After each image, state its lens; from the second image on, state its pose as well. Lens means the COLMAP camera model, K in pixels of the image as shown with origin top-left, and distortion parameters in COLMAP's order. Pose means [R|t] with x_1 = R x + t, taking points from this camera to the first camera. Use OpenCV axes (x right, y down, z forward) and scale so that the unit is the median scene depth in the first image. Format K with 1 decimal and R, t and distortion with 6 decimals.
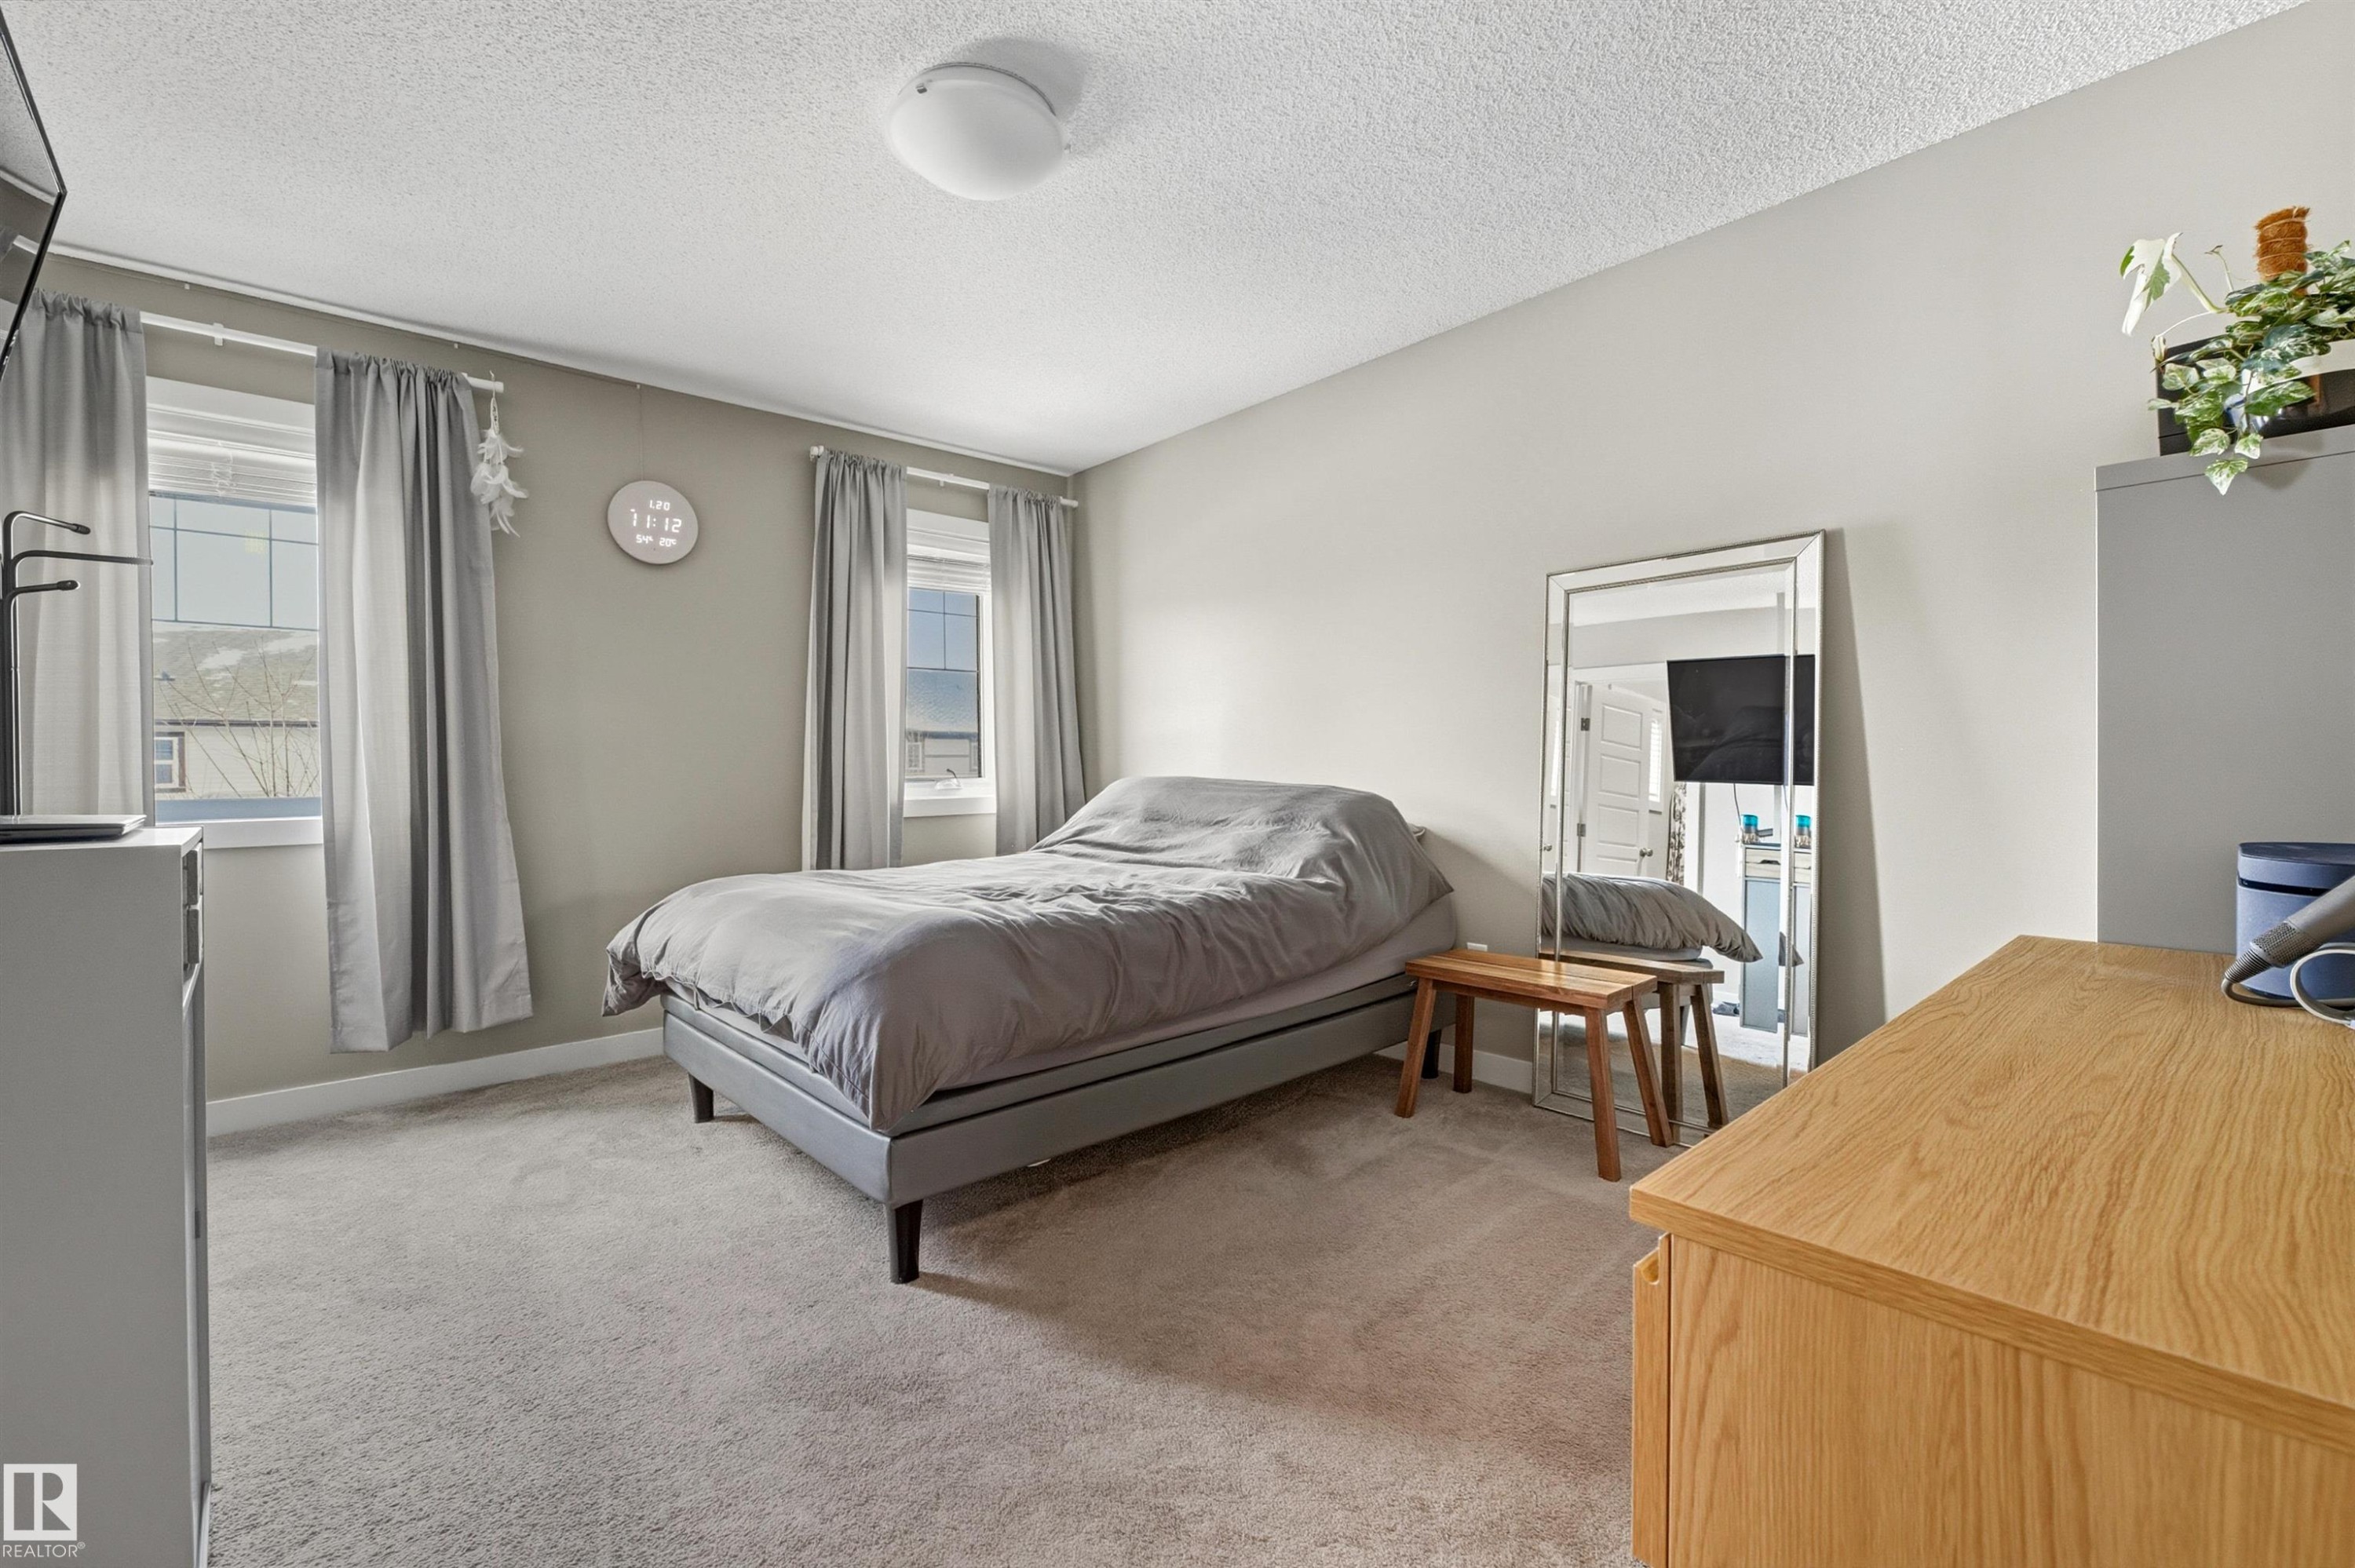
lens RADIAL K [[999.6, 0, 1183.4], [0, 999.6, 778.1], [0, 0, 1]] dist [0.000445, -0.000037]
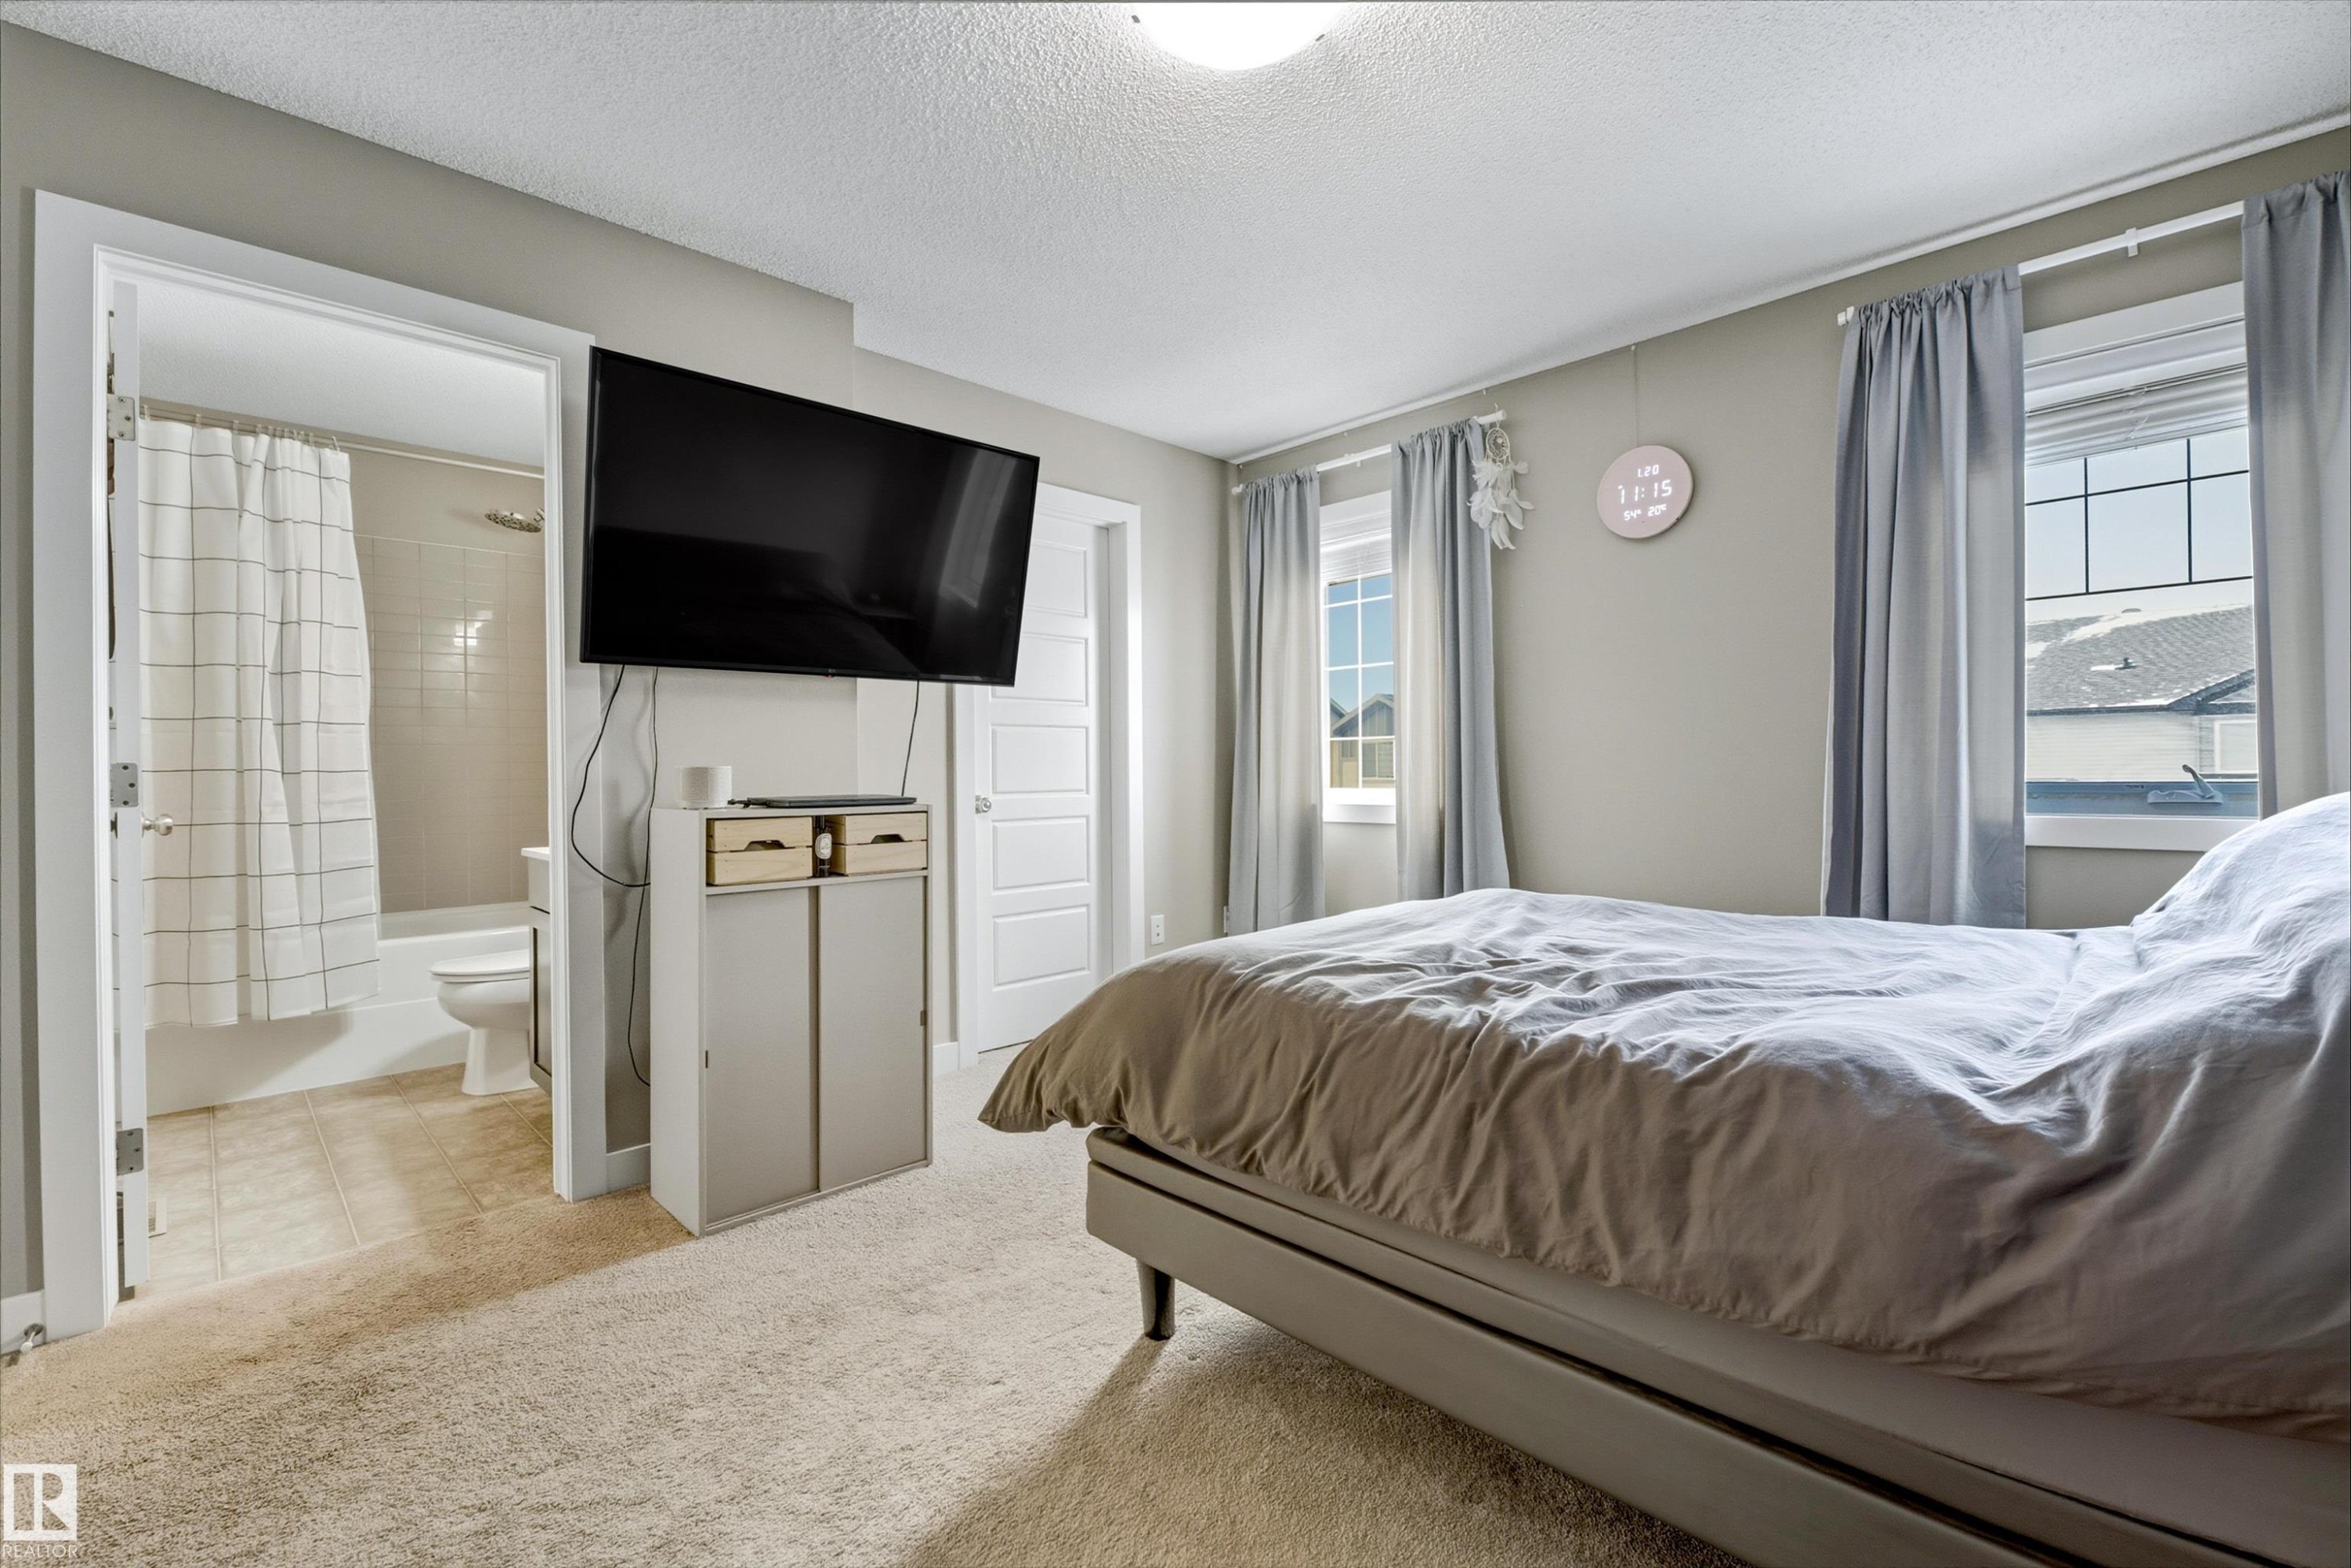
lens RADIAL K [[1006.9, 0, 1177.6], [0, 1006.9, 763.8], [0, 0, 1]] dist [-0.003266, -0.000452]
pose [[0.030089, 0.002949, -0.999543, 0.382814], [-0.004477, 0.999986, 0.002815, -0.013963], [0.999537, 0.004390, 0.030102, 0.591223]]
